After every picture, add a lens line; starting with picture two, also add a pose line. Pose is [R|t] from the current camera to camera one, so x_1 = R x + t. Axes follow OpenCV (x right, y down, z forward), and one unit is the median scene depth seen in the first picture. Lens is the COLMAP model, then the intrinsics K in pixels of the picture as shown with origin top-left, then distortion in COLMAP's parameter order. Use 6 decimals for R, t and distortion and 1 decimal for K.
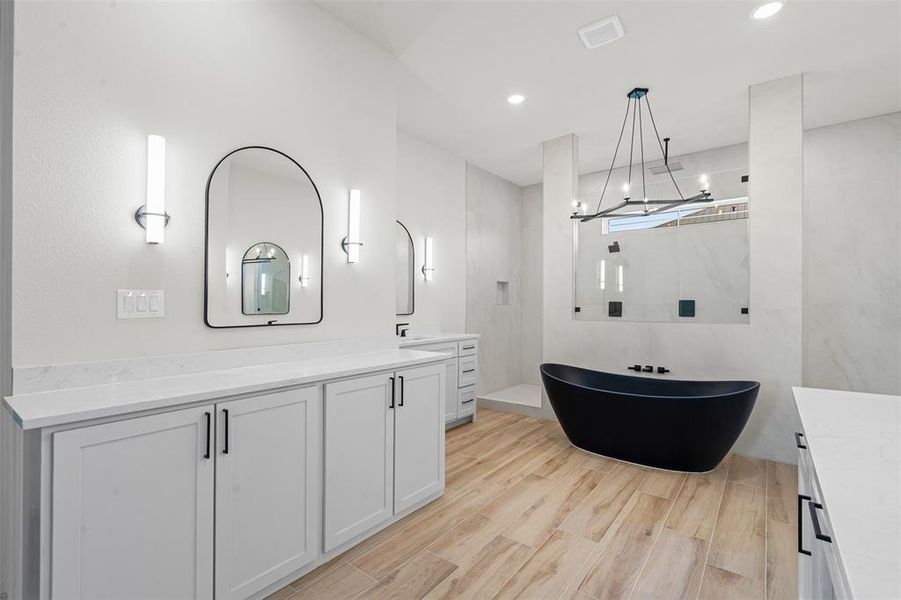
lens RADIAL K [[408.5, 0, 449.7], [0, 408.5, 304.6], [0, 0, 1]] dist [0.000330, 0.000446]
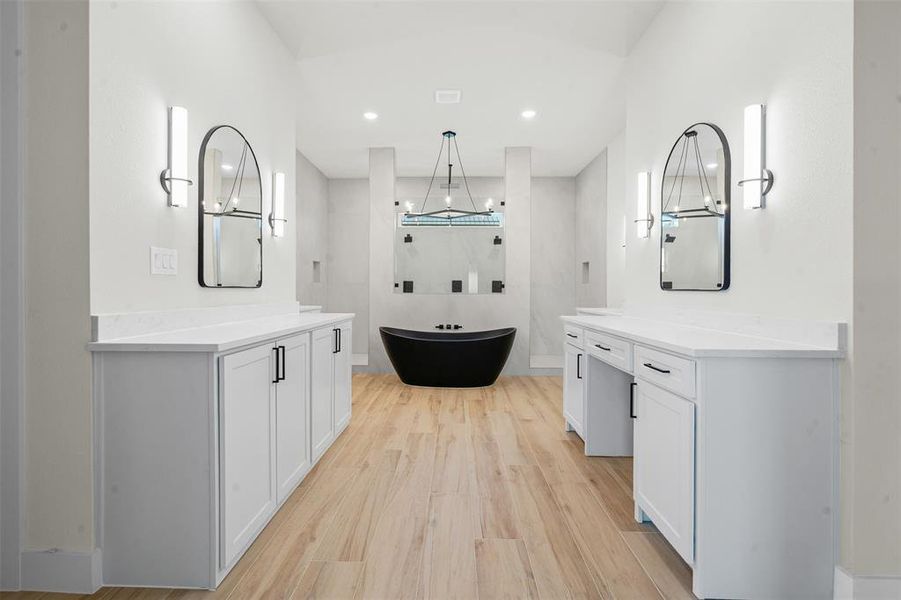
lens RADIAL K [[410.9, 0, 444.2], [0, 410.9, 293.6], [0, 0, 1]] dist [-0.001589, 0.000698]
pose [[0.802518, 0.002391, 0.596624, -0.535060], [-0.006793, 0.999964, 0.005129, 0.047957], [-0.596590, -0.008169, 0.802505, -0.200656]]
